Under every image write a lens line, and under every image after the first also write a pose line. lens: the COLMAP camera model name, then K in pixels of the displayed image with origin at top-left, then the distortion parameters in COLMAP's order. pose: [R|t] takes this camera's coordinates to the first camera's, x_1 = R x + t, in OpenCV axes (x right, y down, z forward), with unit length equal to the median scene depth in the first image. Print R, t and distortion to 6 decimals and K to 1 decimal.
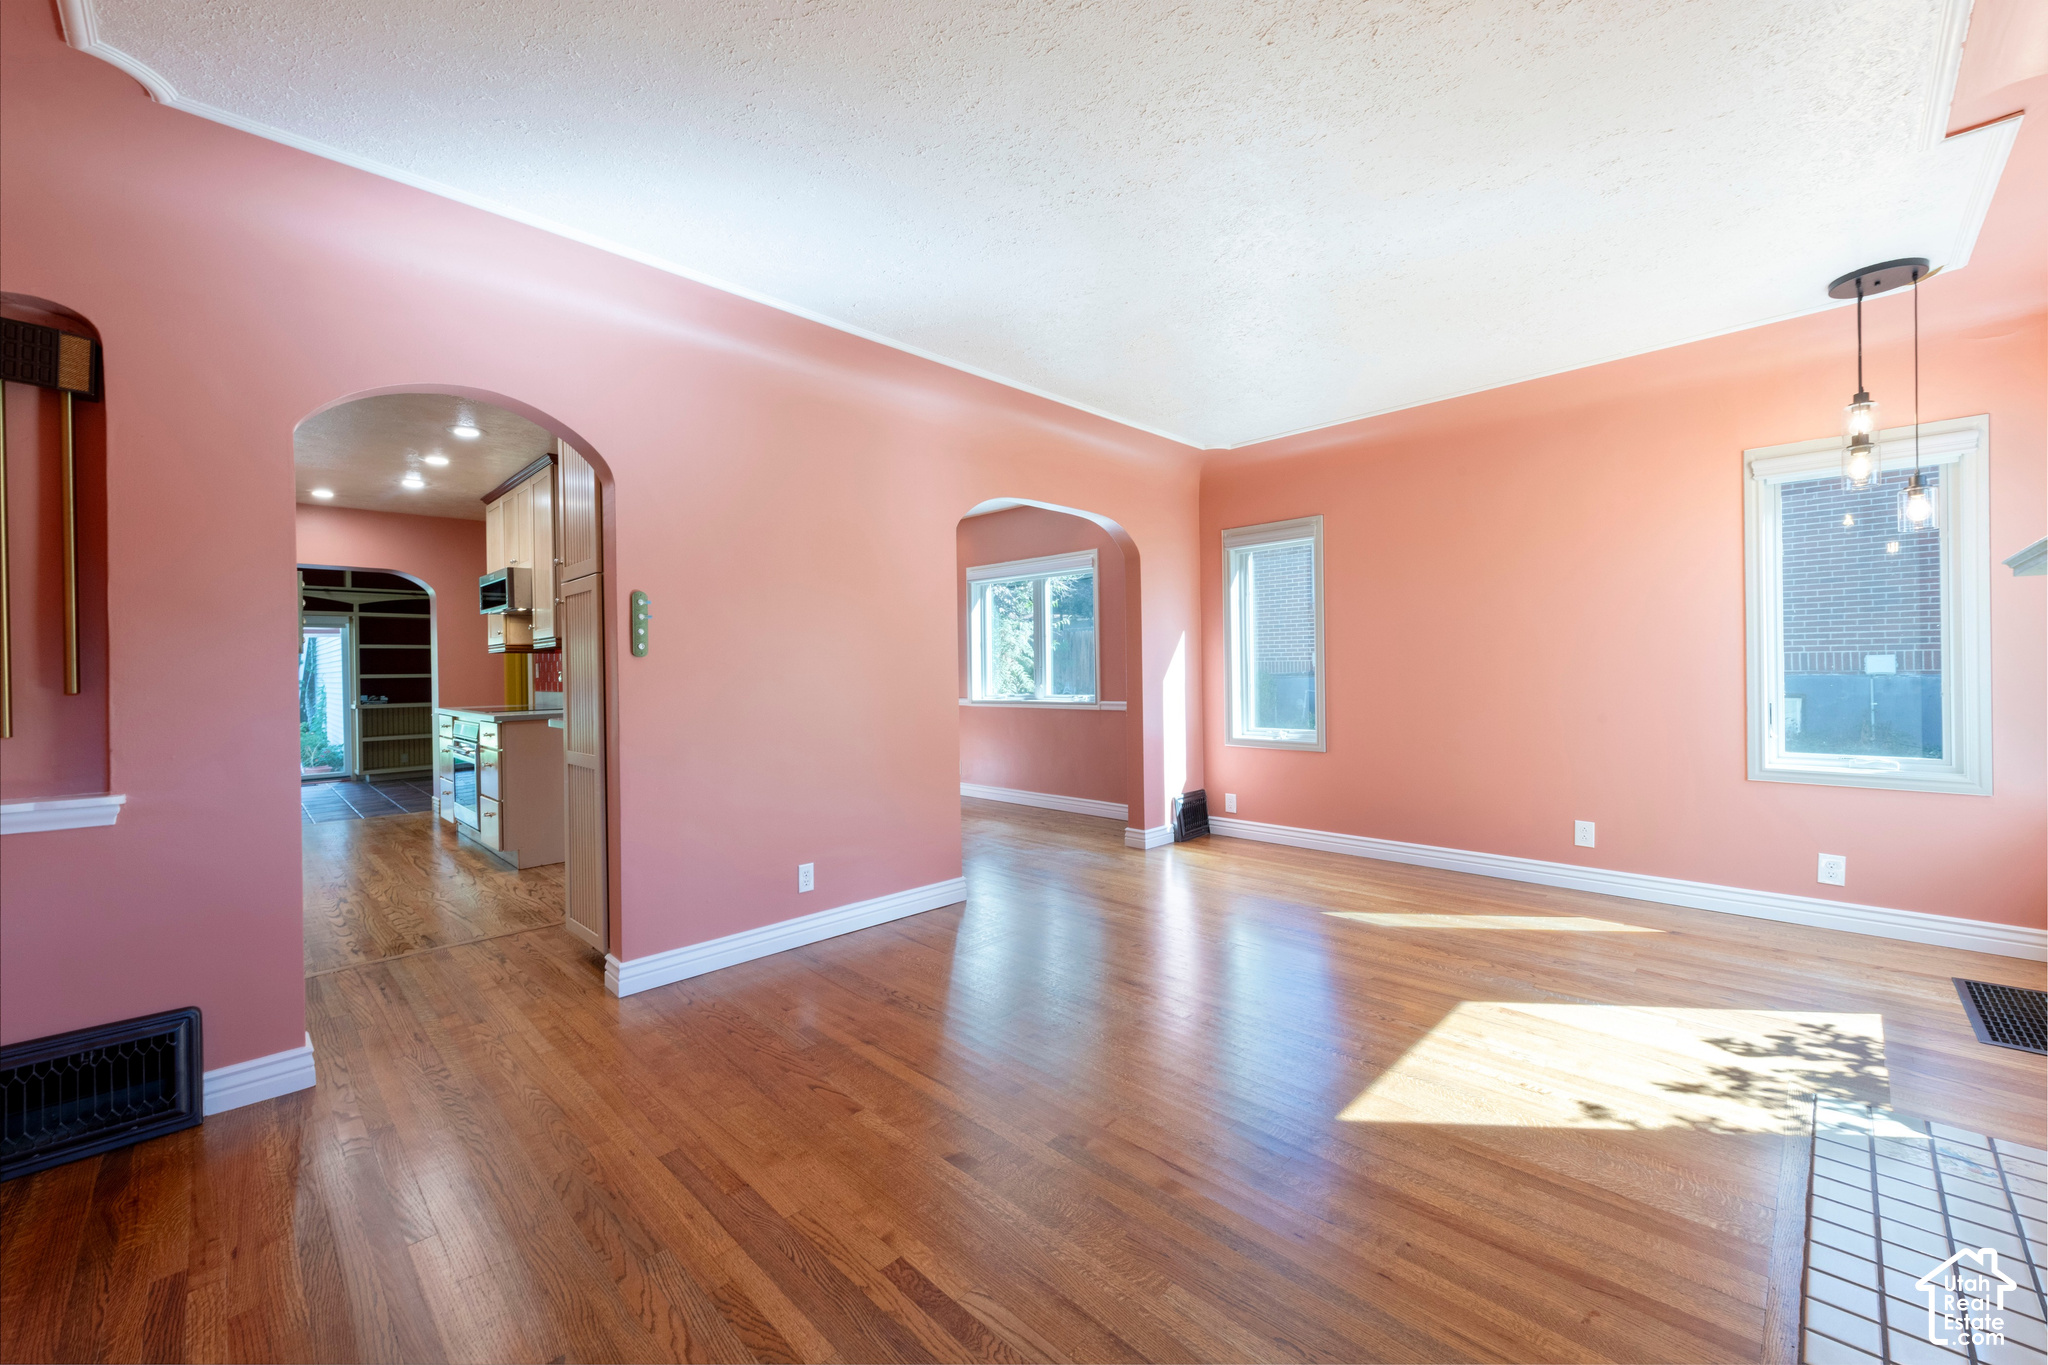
lens RADIAL K [[809.1, 0, 1045.5], [0, 809.1, 659.8], [0, 0, 1]] dist [0.009125, -0.000012]
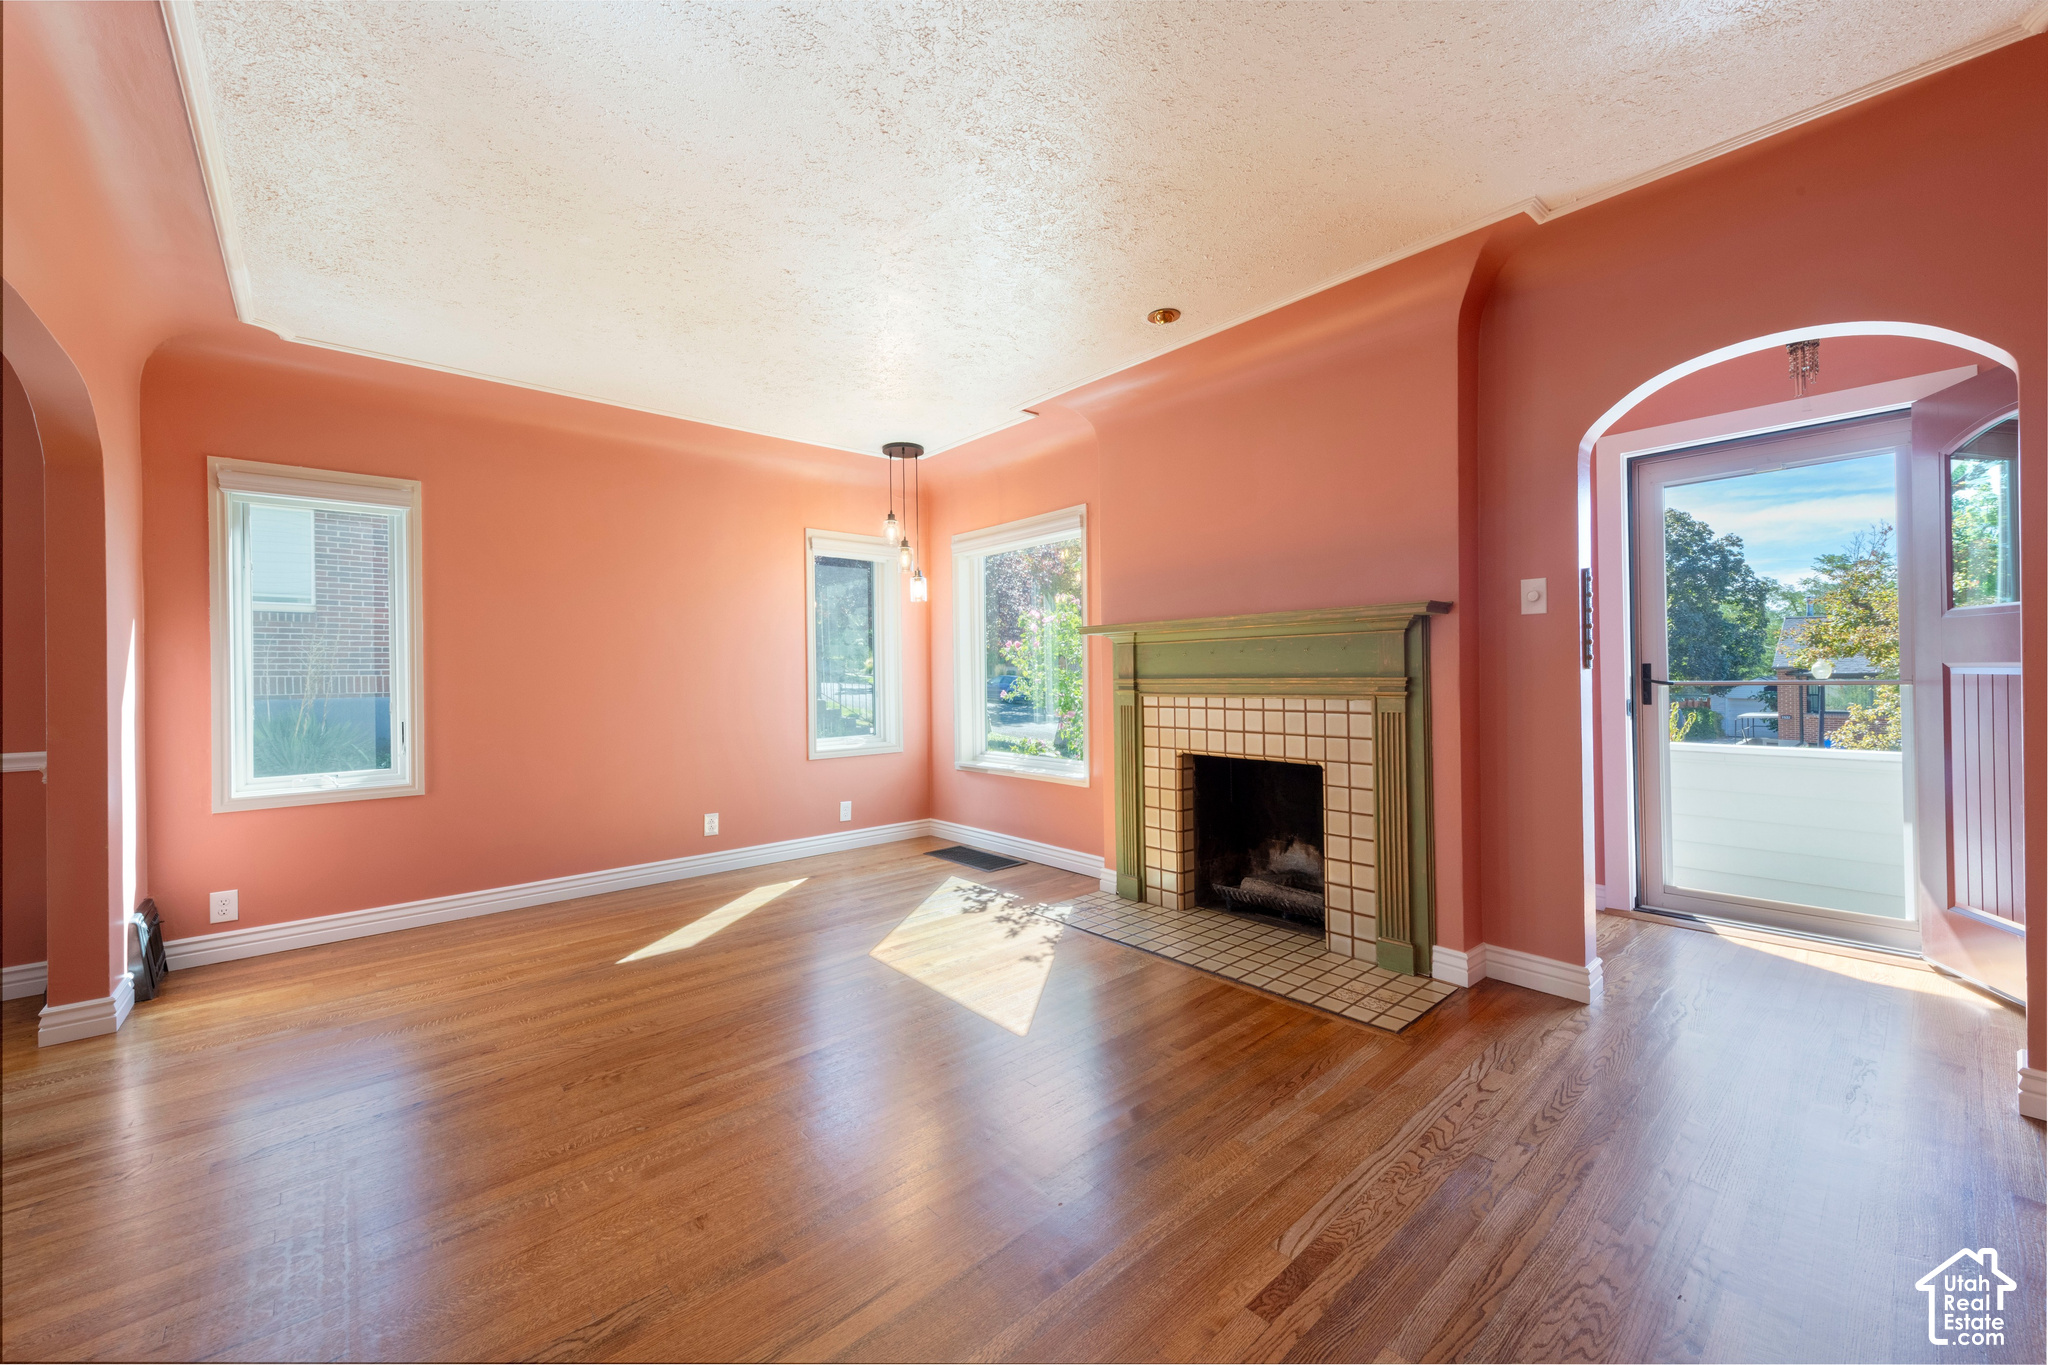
lens RADIAL K [[786.8, 0, 1024.0], [0, 786.8, 682.5], [0, 0, 1]] dist [0.003105, -0.000077]
pose [[0.073452, -0.000293, 0.997299, -0.712496], [0.002268, 0.999997, 0.000127, 0.019432], [-0.997296, 0.002253, 0.073452, 0.779291]]
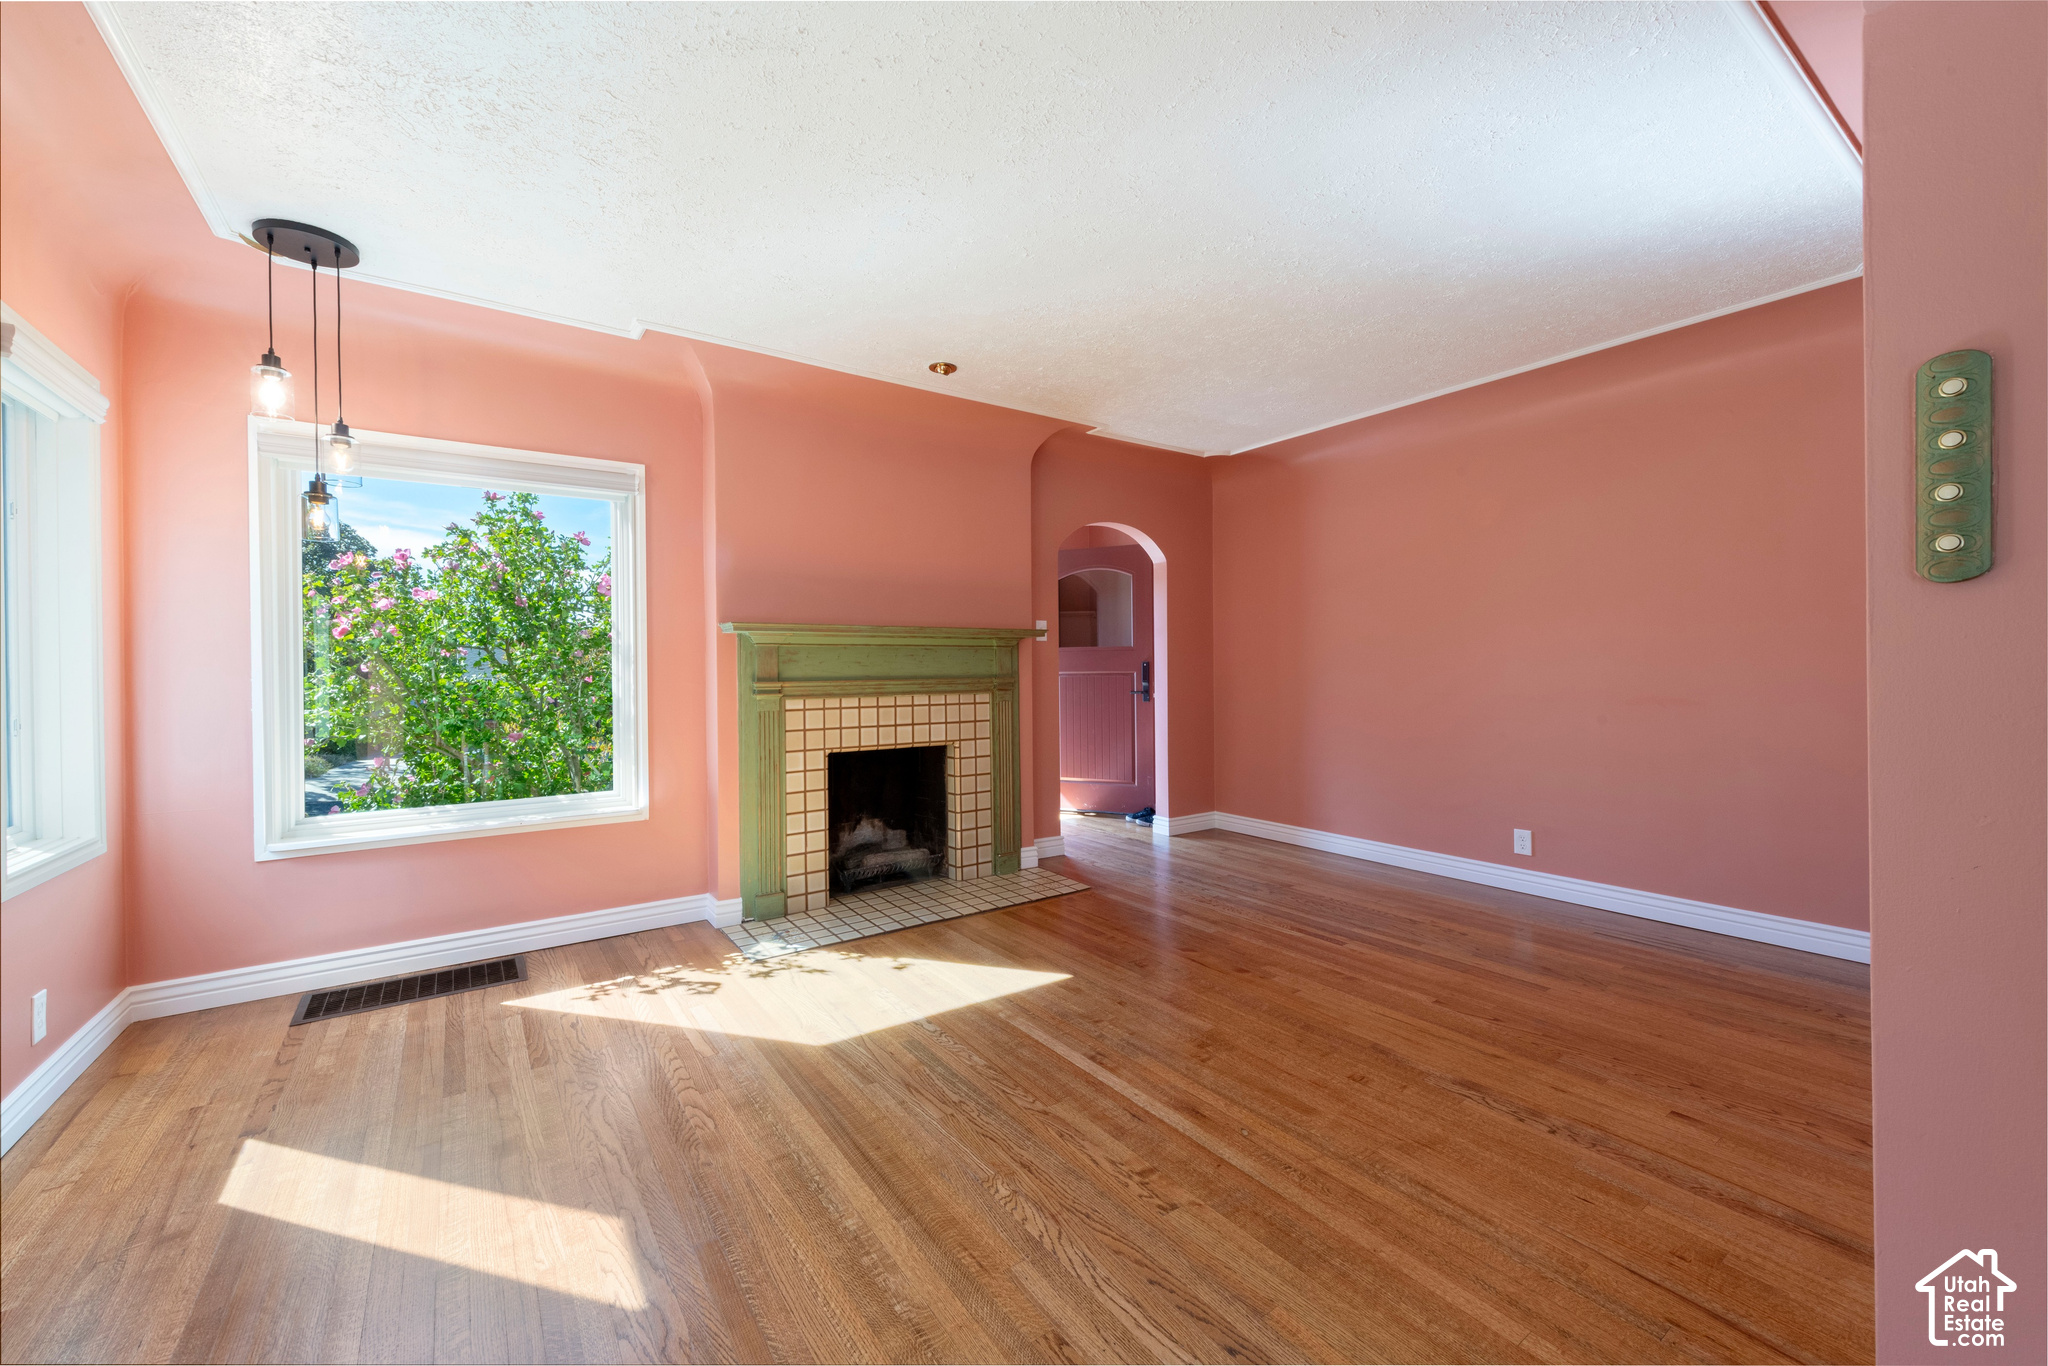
lens RADIAL K [[795.6, 0, 1024.0], [0, 795.6, 683.0], [0, 0, 1]] dist [0.027827, -0.000009]
pose [[-0.981329, 0.020213, 0.191270, 0.132570], [0.021372, 0.999764, 0.004000, 0.018512], [-0.191144, 0.008013, -0.981529, 2.082671]]
